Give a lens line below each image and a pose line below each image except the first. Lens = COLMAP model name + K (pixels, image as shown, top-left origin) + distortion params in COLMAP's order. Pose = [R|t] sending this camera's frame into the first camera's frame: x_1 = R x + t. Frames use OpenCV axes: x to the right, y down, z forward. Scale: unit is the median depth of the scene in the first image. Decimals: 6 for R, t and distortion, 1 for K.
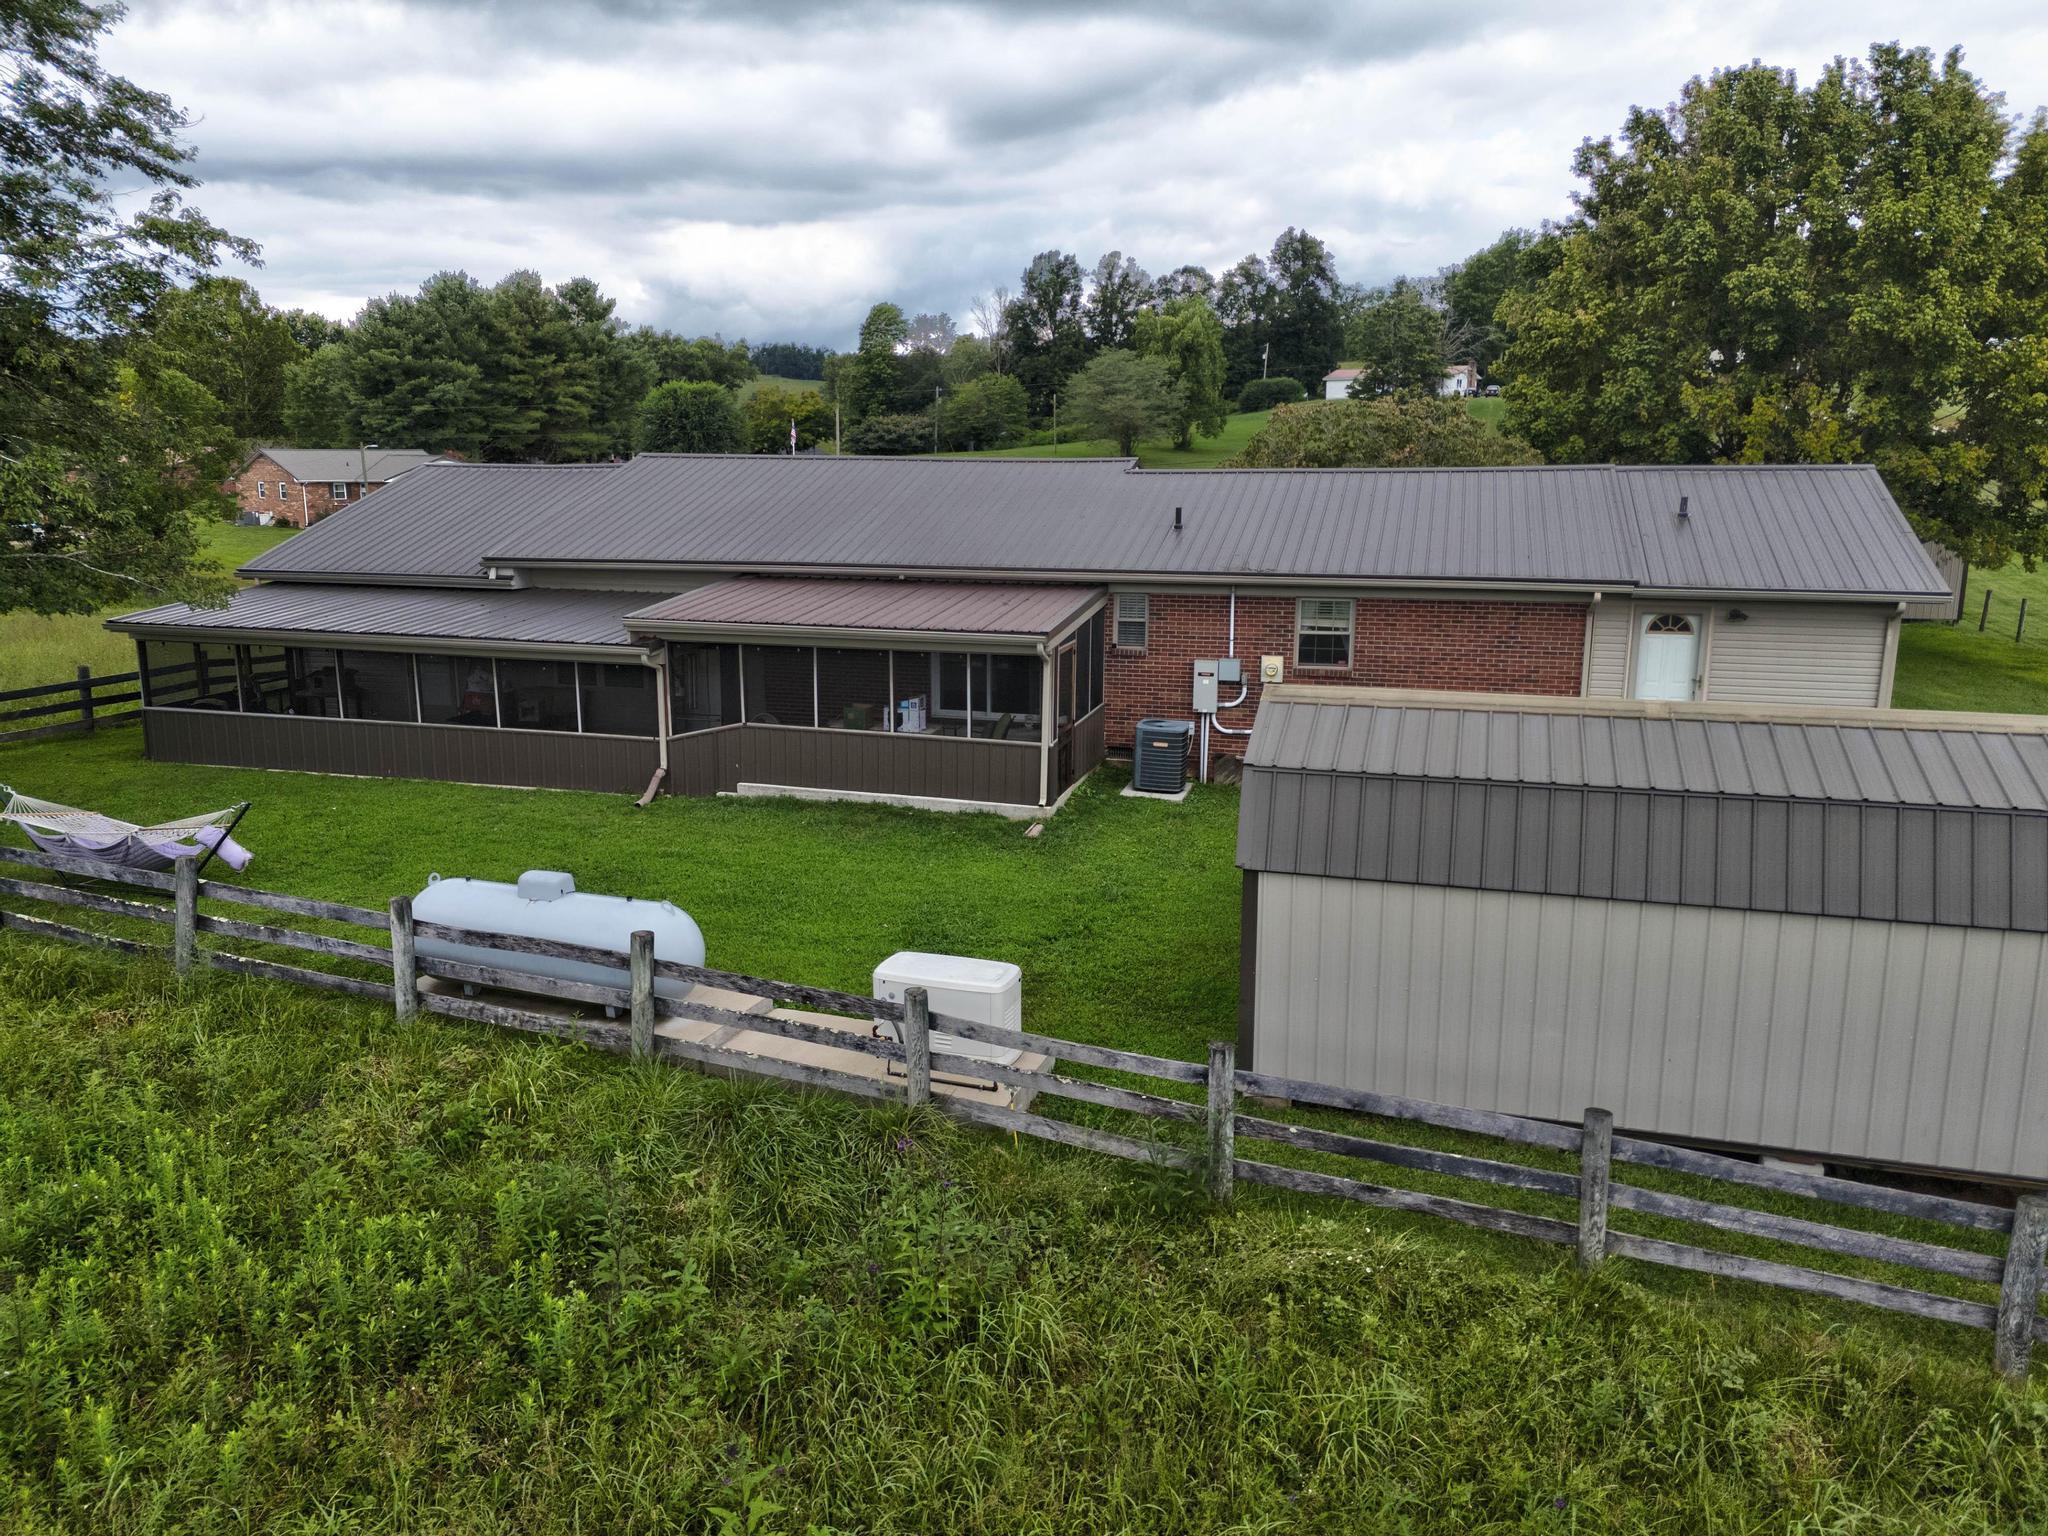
lens RADIAL K [[1492.9, 0, 1017.5], [0, 1492.9, 770.7], [0, 0, 1]] dist [0.081612, -0.080517]
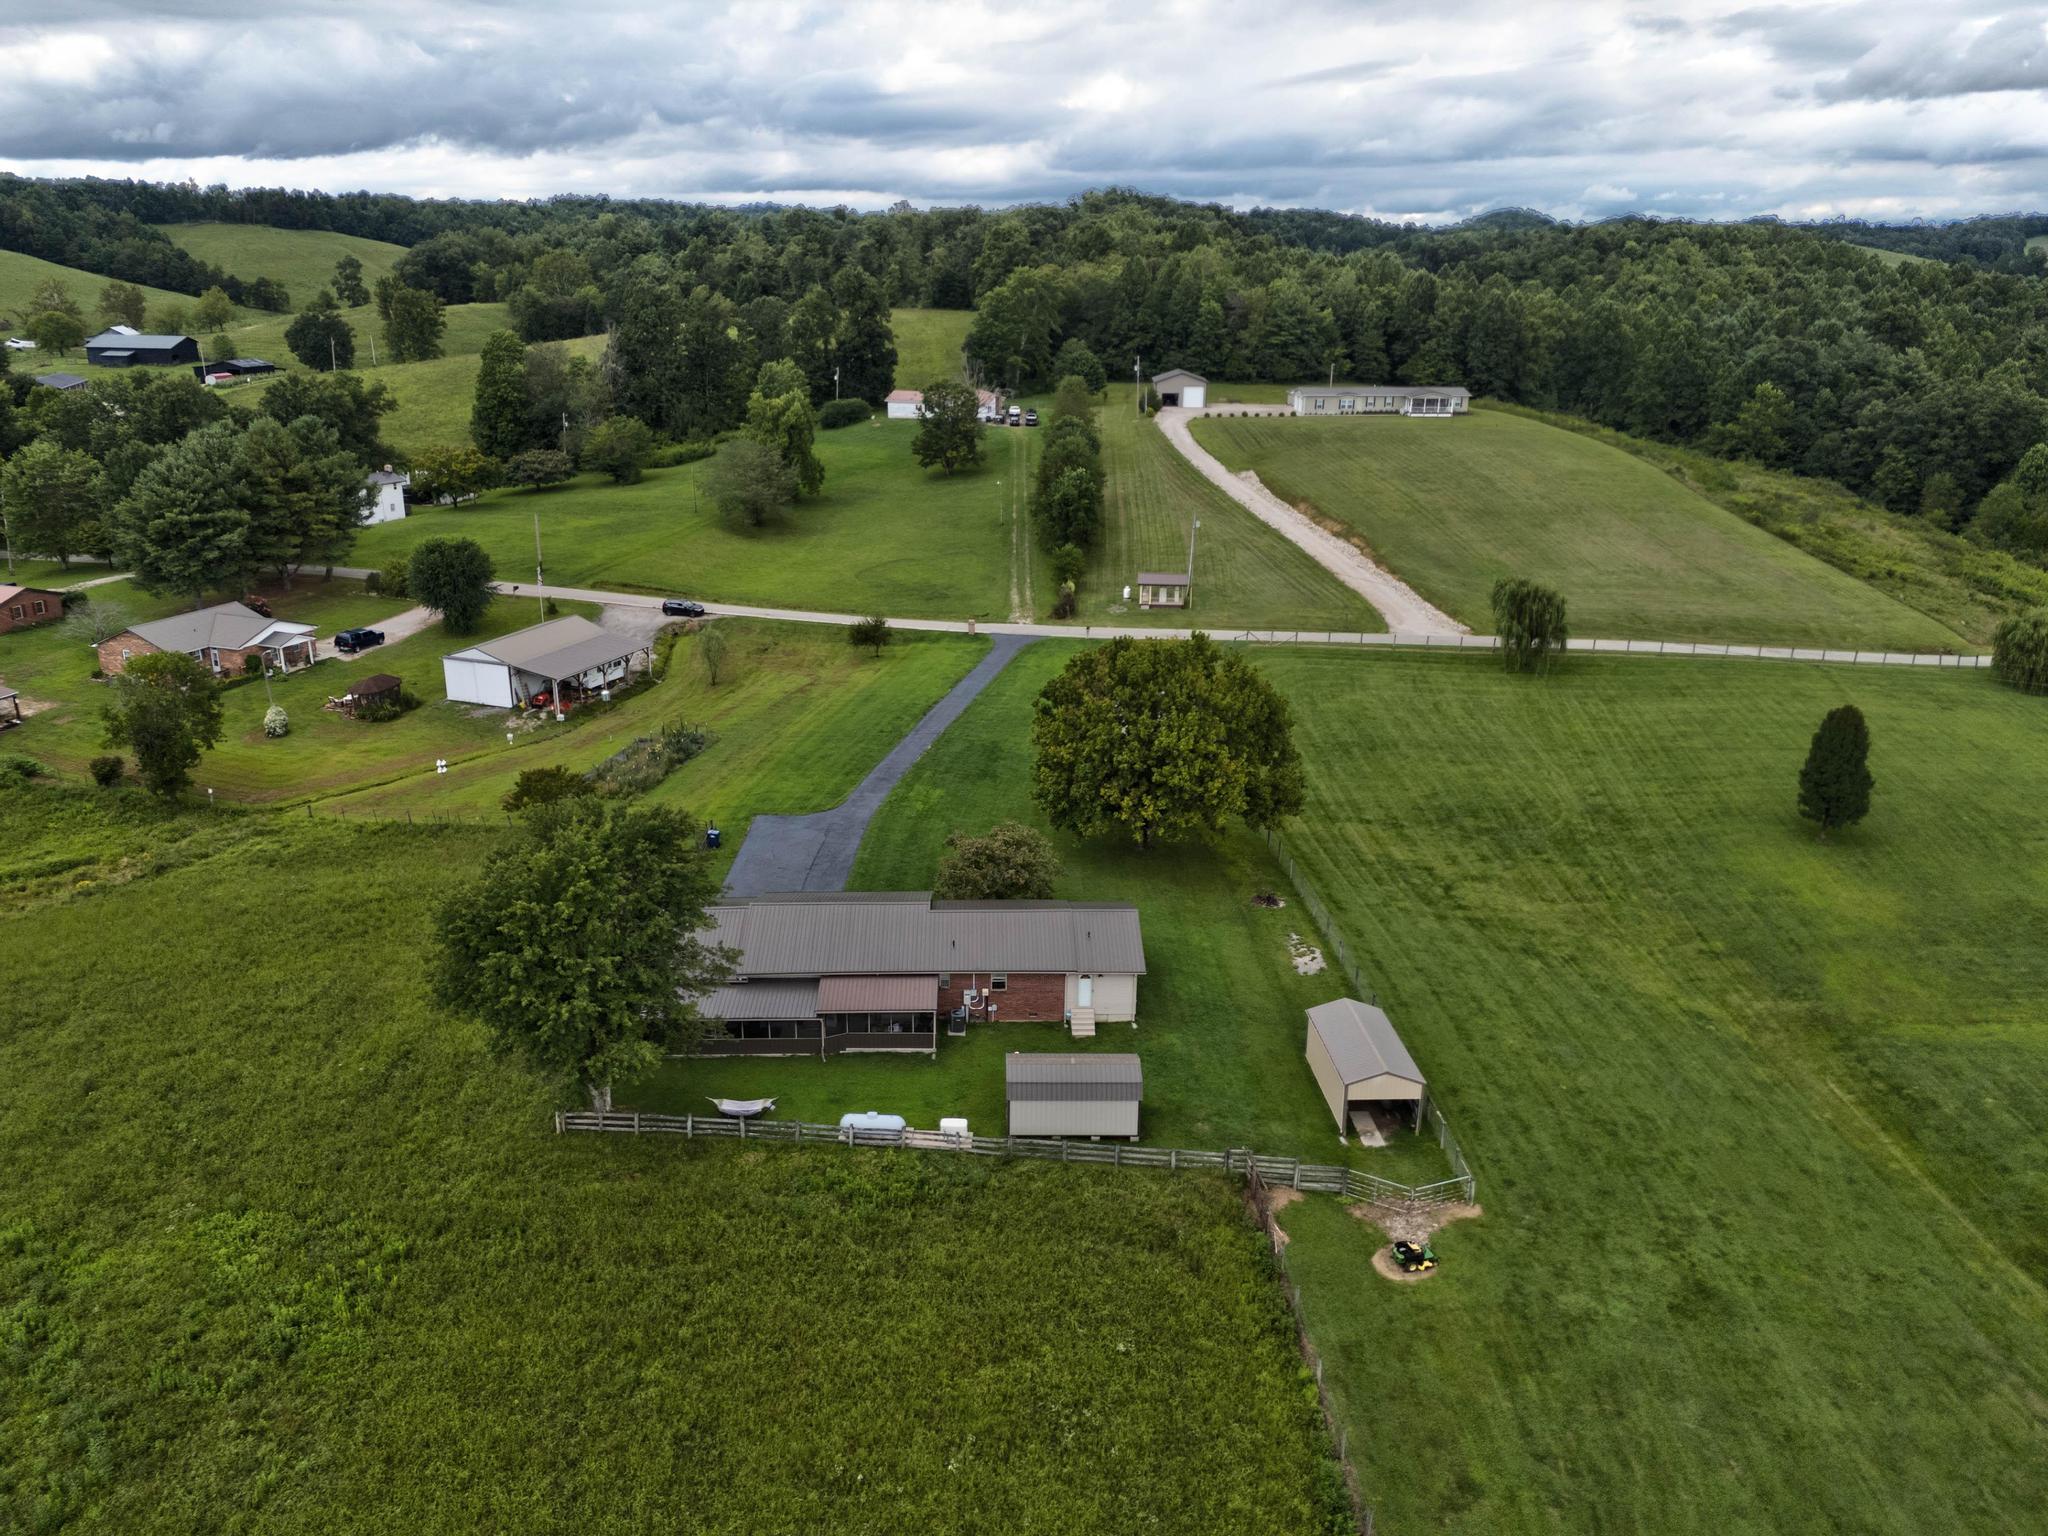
lens RADIAL K [[1497.4, 0, 1015.5], [0, 1497.4, 763.4], [0, 0, 1]] dist [0.066486, -0.052371]
pose [[0.954076, -0.086302, 0.286864, -0.784128], [0.052782, 0.991051, 0.122607, -1.105178], [-0.294878, -0.101835, 0.950093, -2.506012]]
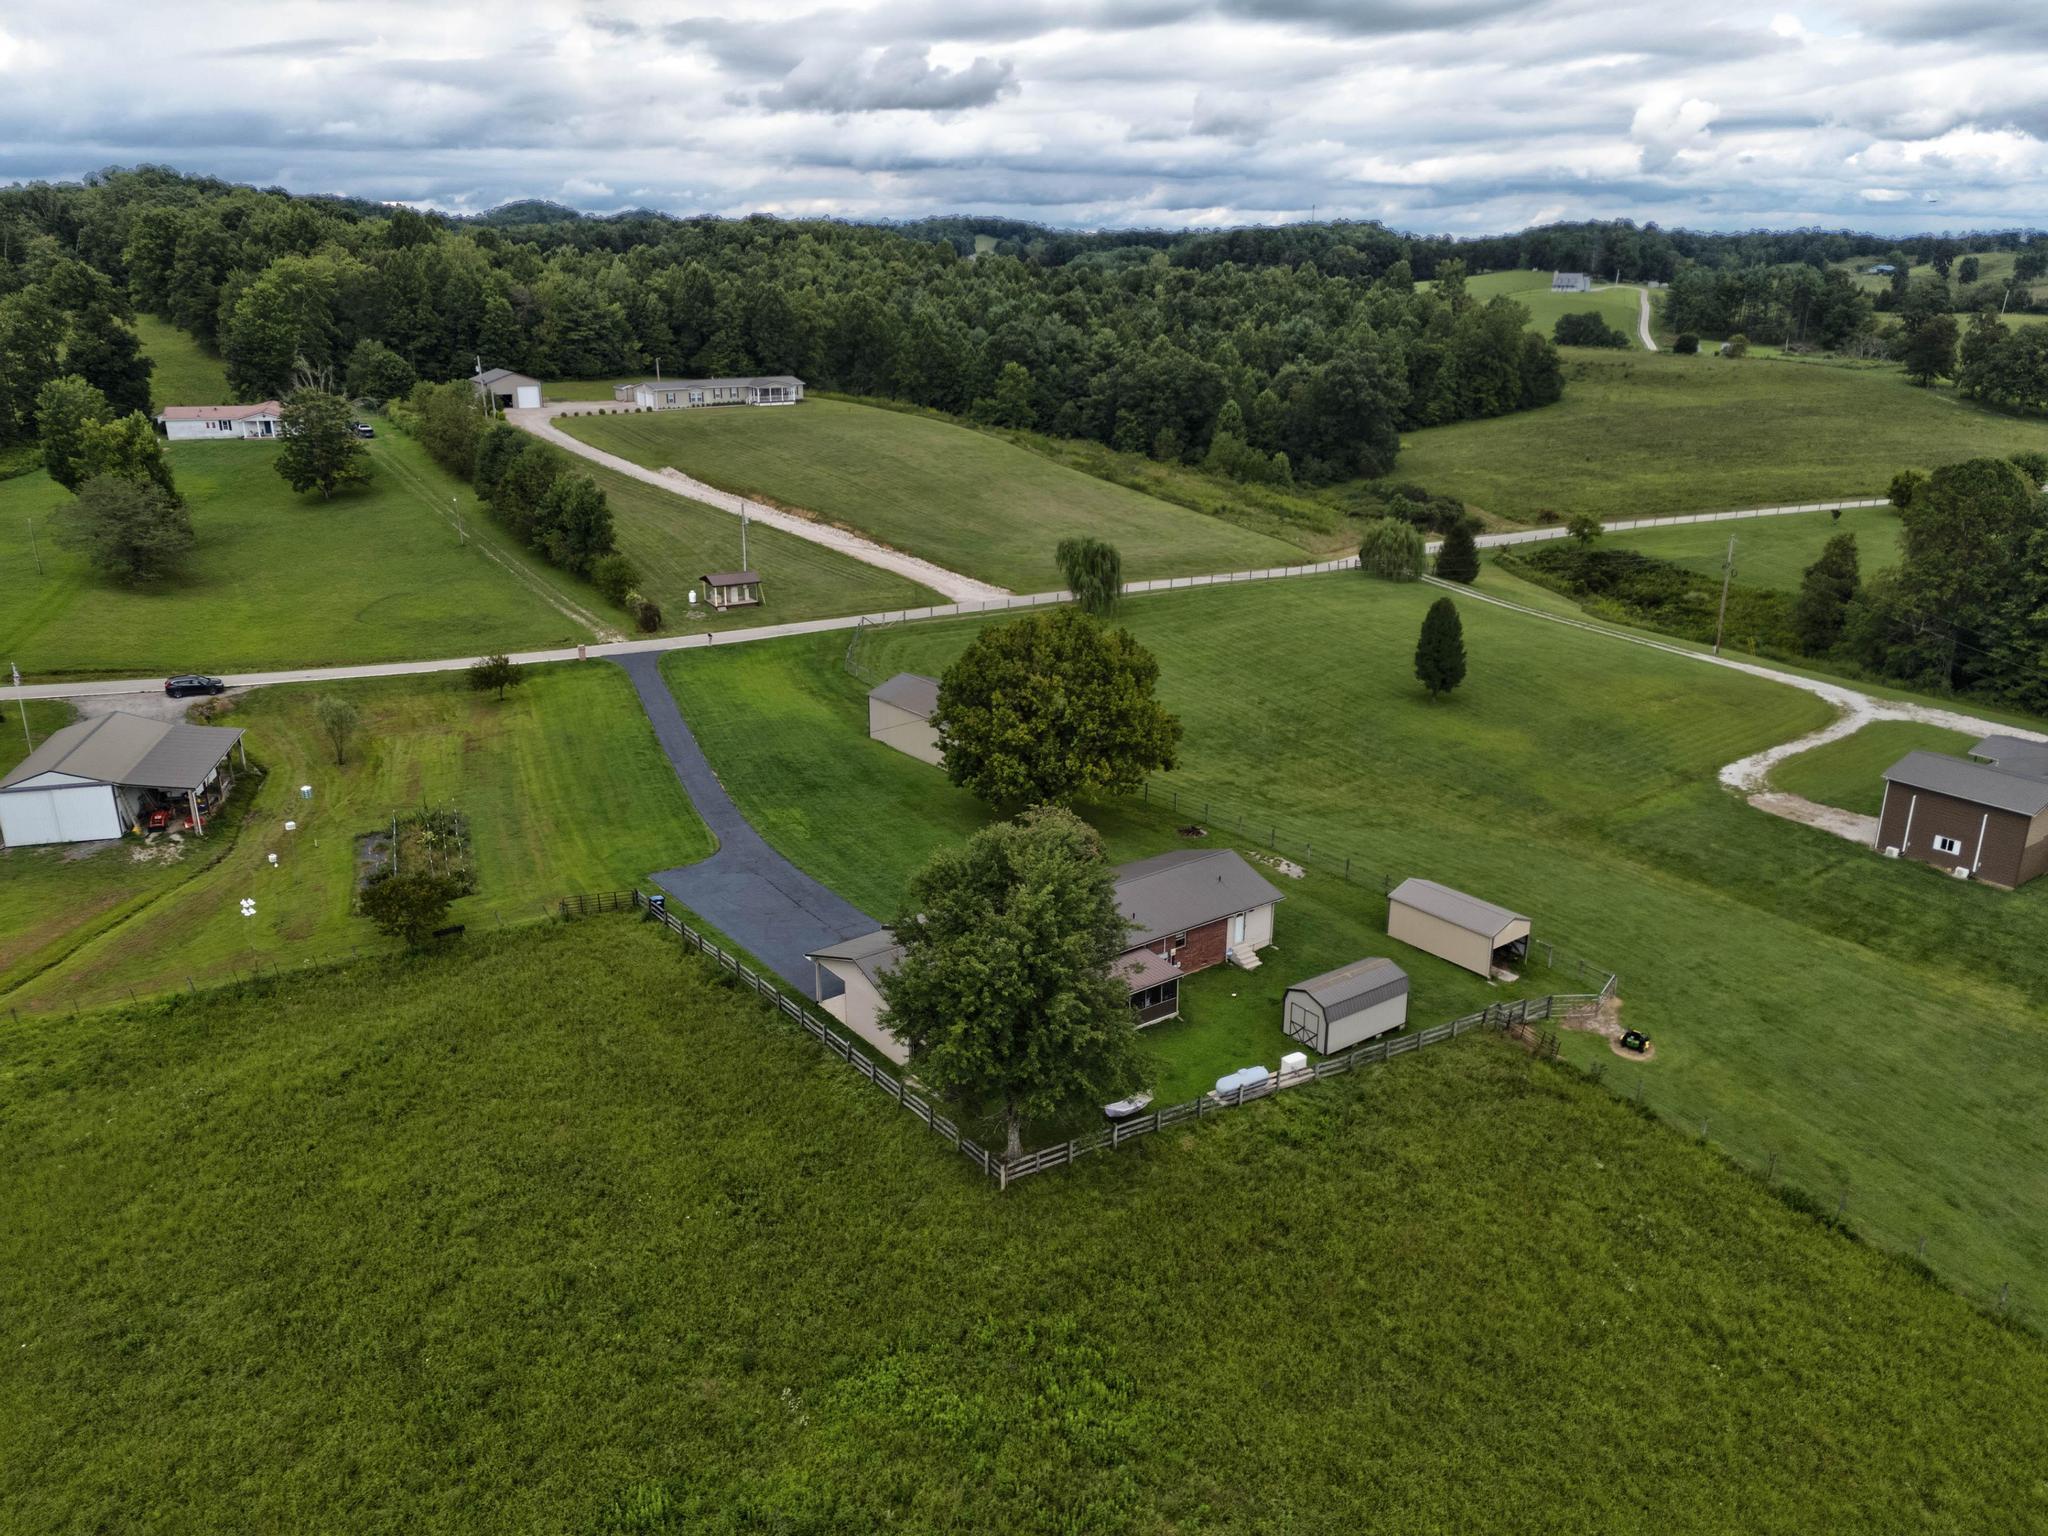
lens RADIAL K [[1497.4, 0, 1015.5], [0, 1497.4, 763.4], [0, 0, 1]] dist [0.066486, -0.052371]
pose [[0.609769, -0.250506, 0.751950, -2.963579], [0.161722, 0.968103, 0.191372, -1.395451], [-0.775904, 0.004914, 0.630832, -1.145520]]
